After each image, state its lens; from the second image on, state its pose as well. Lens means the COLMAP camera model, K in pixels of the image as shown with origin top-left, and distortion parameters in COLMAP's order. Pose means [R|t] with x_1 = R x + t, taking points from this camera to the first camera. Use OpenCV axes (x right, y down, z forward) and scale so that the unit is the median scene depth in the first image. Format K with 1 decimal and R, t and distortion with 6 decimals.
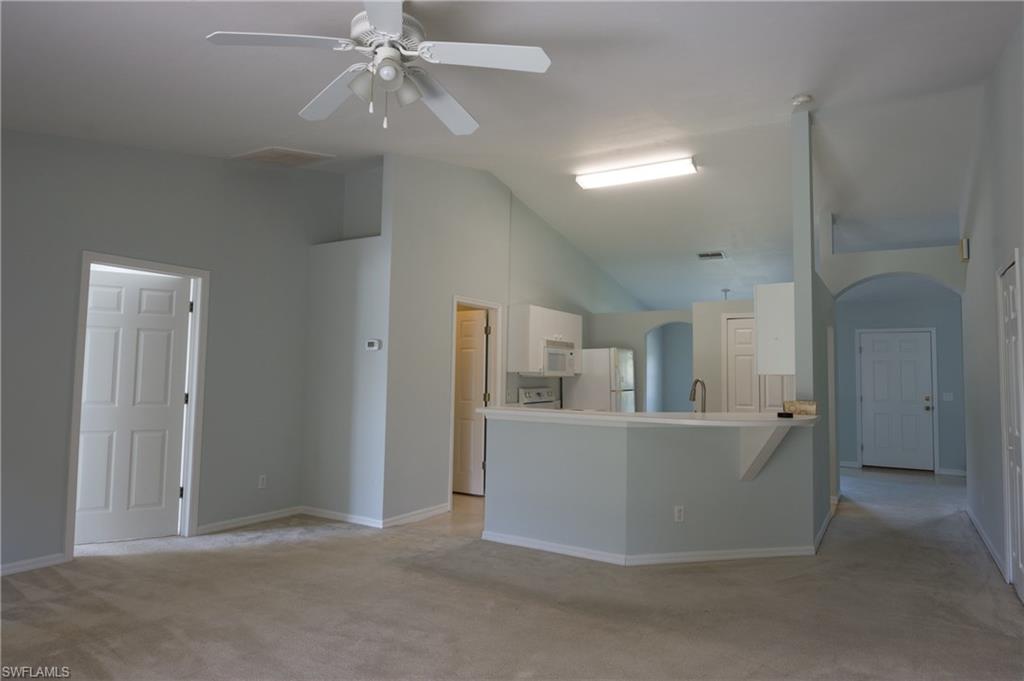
lens RADIAL K [[622.2, 0, 512.0], [0, 622.2, 340.5], [0, 0, 1]] dist [-0.016361, -0.003379]
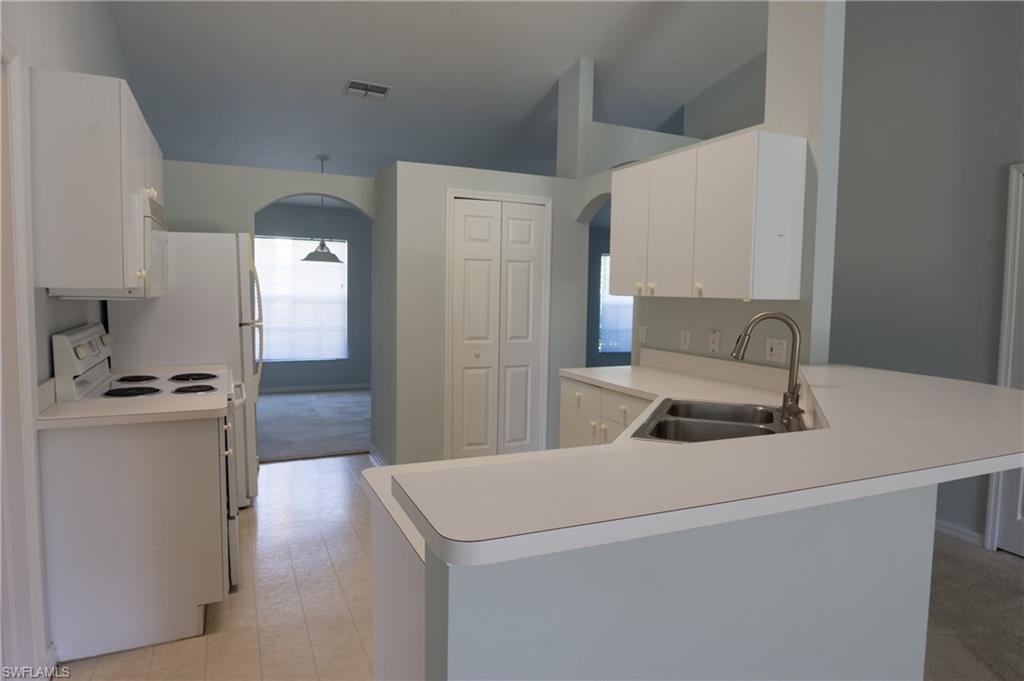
lens RADIAL K [[622.2, 0, 512.0], [0, 622.2, 340.5], [0, 0, 1]] dist [-0.016361, -0.003379]
pose [[0.576162, -0.071875, 0.814169, -0.106012], [-0.053945, 0.990610, 0.125627, 0.020820], [-0.815553, -0.116302, 0.566874, 0.535793]]
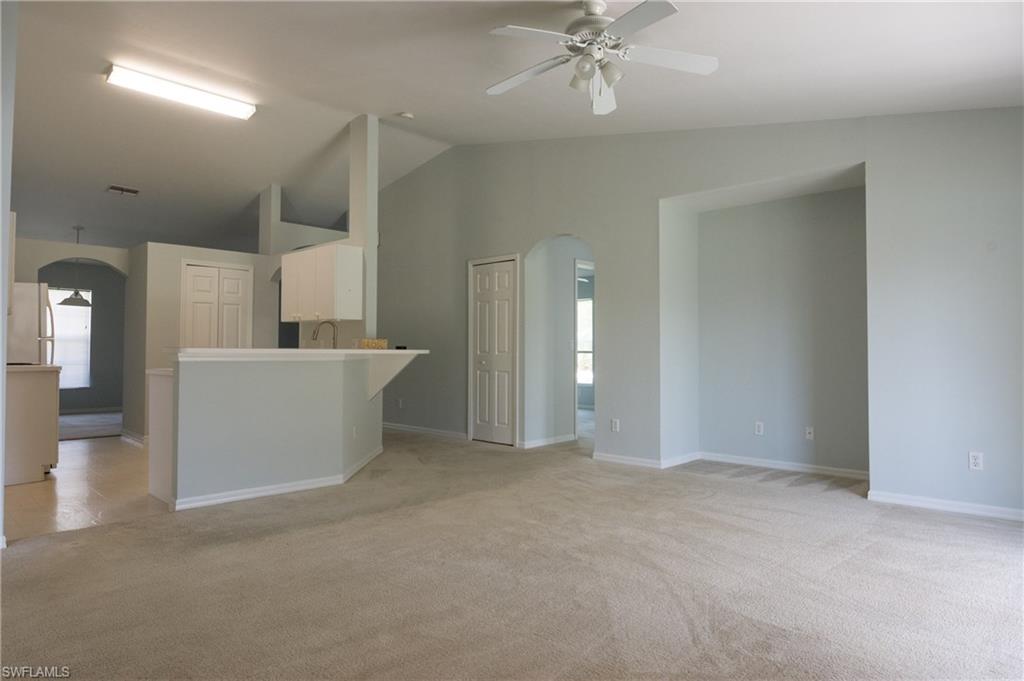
lens RADIAL K [[622.2, 0, 512.0], [0, 622.2, 340.5], [0, 0, 1]] dist [-0.016361, -0.003379]
pose [[0.226474, 0.001913, 0.974015, -0.436721], [-0.056092, 0.998364, 0.011082, 0.040124], [-0.972401, -0.057145, 0.226211, 0.243812]]
